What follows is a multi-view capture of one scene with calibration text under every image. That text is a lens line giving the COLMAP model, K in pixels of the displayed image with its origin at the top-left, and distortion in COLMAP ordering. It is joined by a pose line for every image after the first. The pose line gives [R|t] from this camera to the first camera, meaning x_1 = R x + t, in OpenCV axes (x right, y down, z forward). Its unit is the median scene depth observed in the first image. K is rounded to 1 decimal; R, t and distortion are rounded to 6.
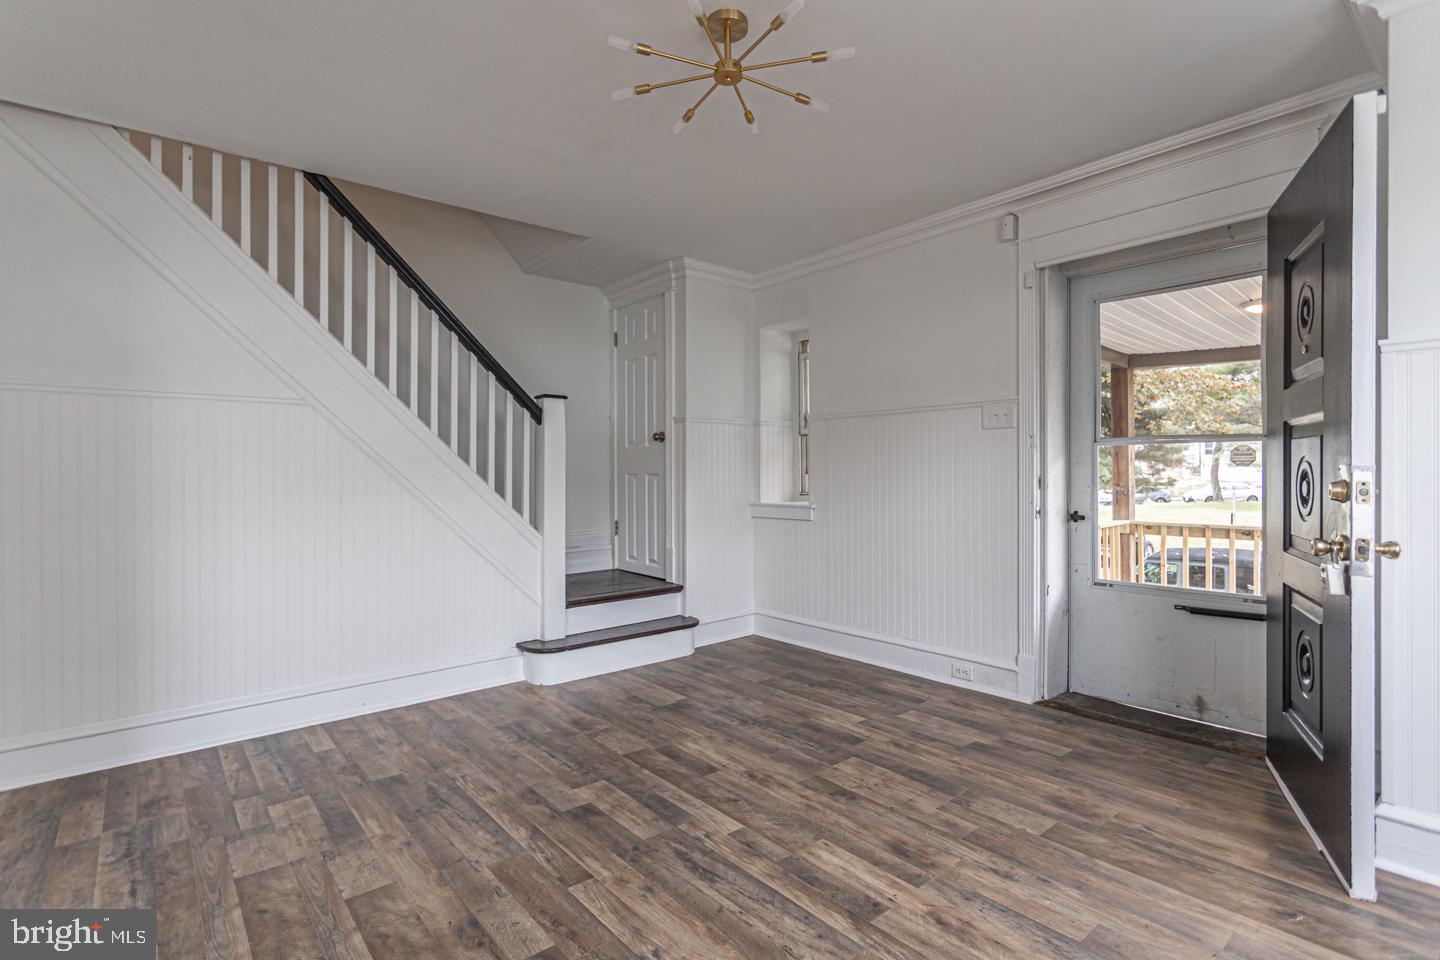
lens RADIAL K [[703.4, 0, 693.7], [0, 703.4, 466.6], [0, 0, 1]] dist [-0.000800, 0.001279]
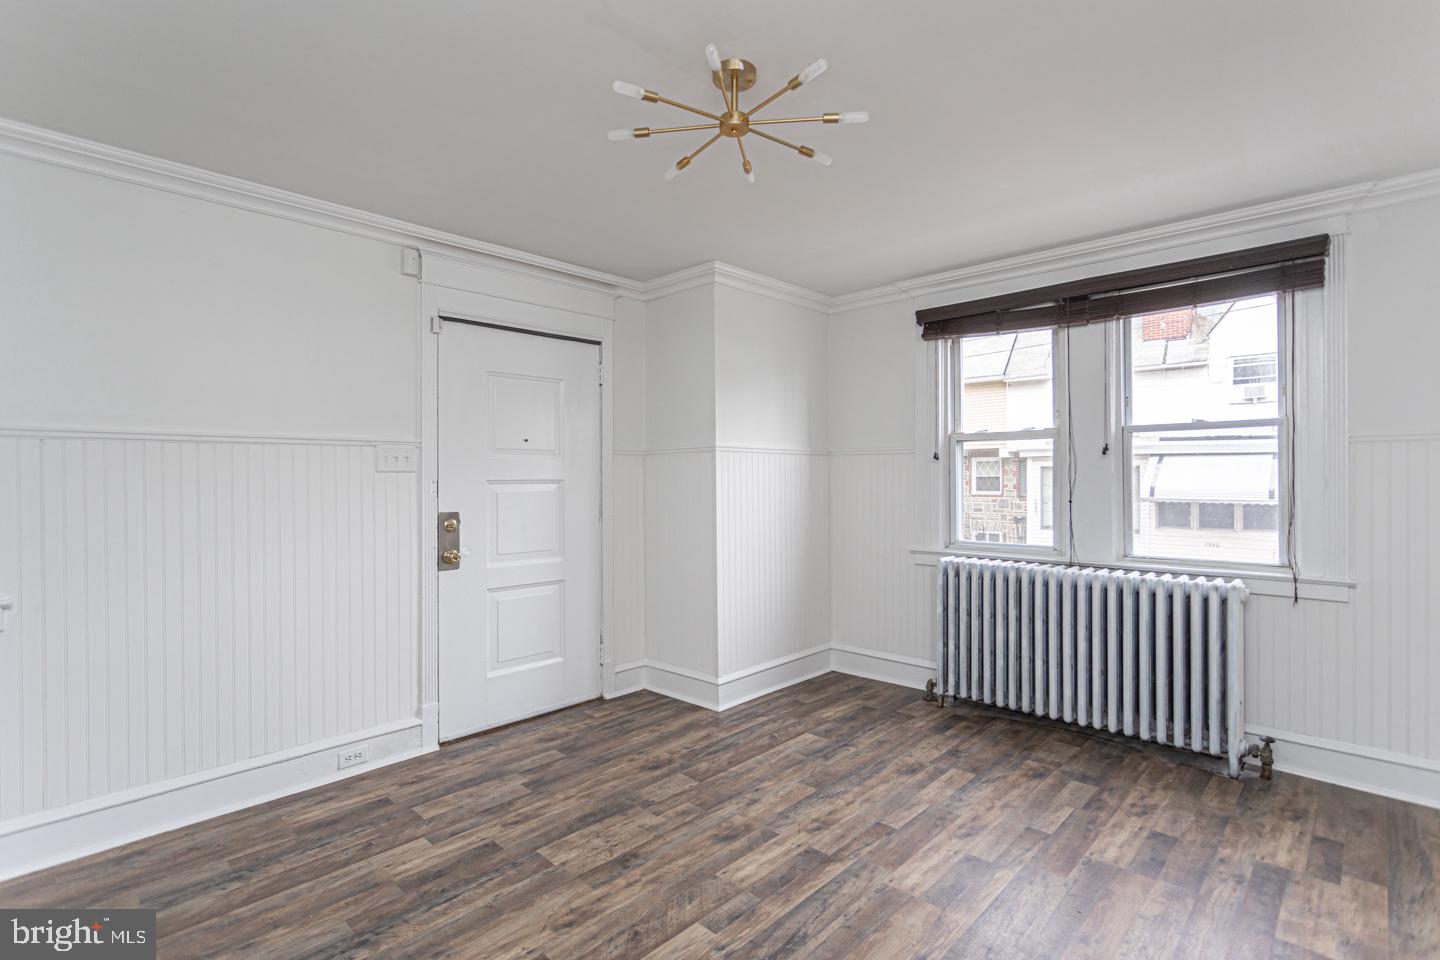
lens RADIAL K [[703.4, 0, 742.2], [0, 703.4, 476.2], [0, 0, 1]] dist [-0.000800, 0.001279]
pose [[-0.162777, 0.001484, 0.986662, -0.725132], [-0.001579, 0.999997, -0.001764, -0.059684], [-0.986662, -0.001845, -0.162774, 0.939146]]
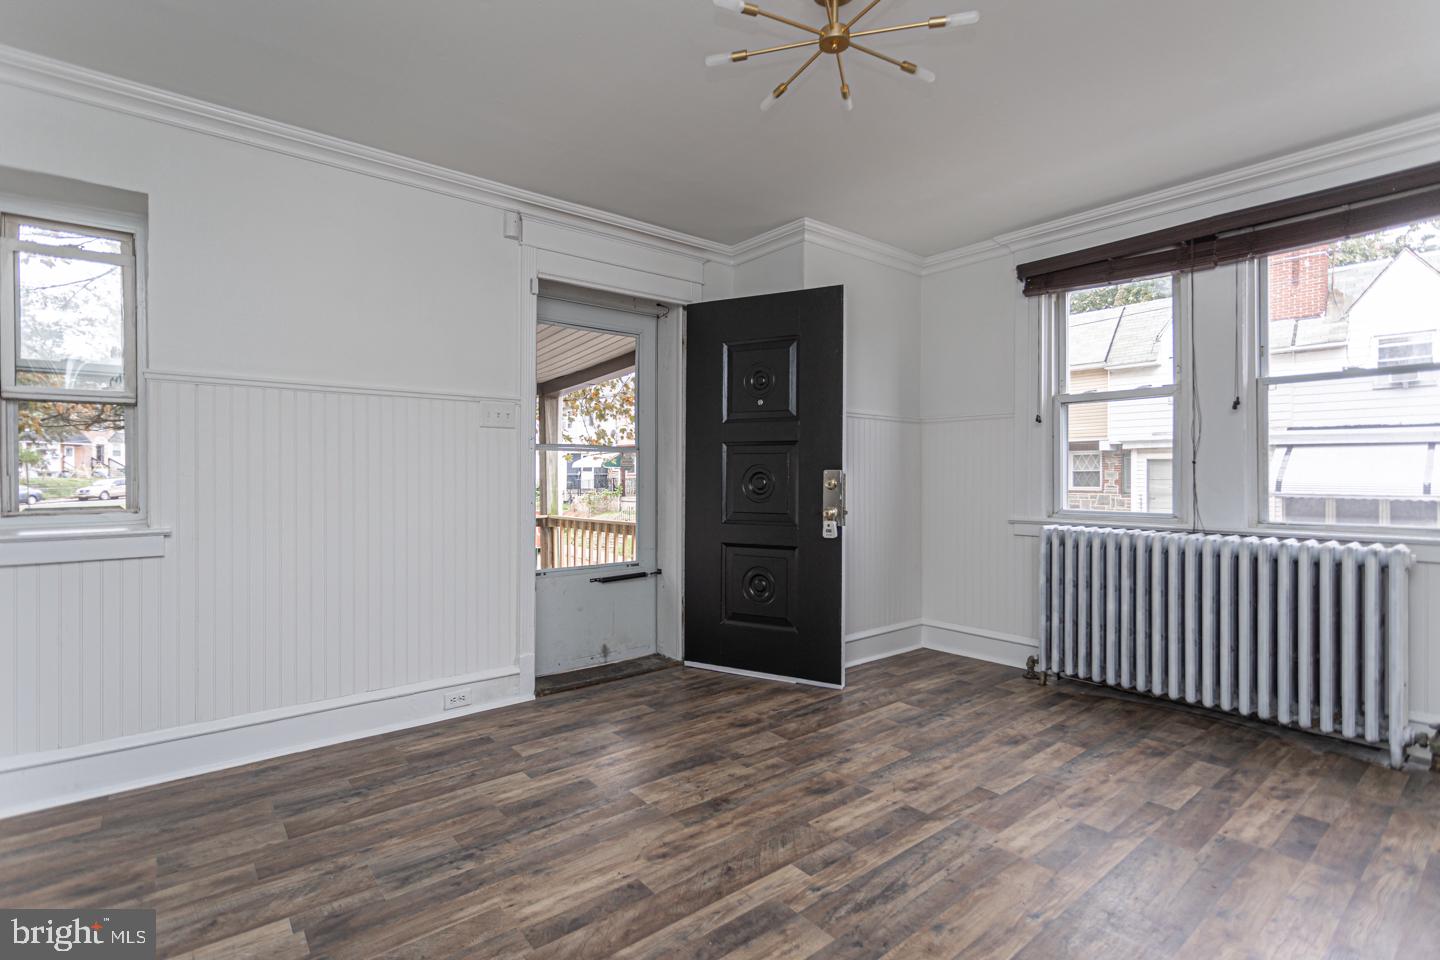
lens RADIAL K [[703.4, 0, 726.7], [0, 703.4, 475.1], [0, 0, 1]] dist [-0.000800, 0.001279]
pose [[-0.029912, 0.005359, 0.999538, -0.708033], [-0.006366, 0.999964, -0.005552, 0.018229], [-0.999532, -0.006529, -0.029876, 0.955998]]
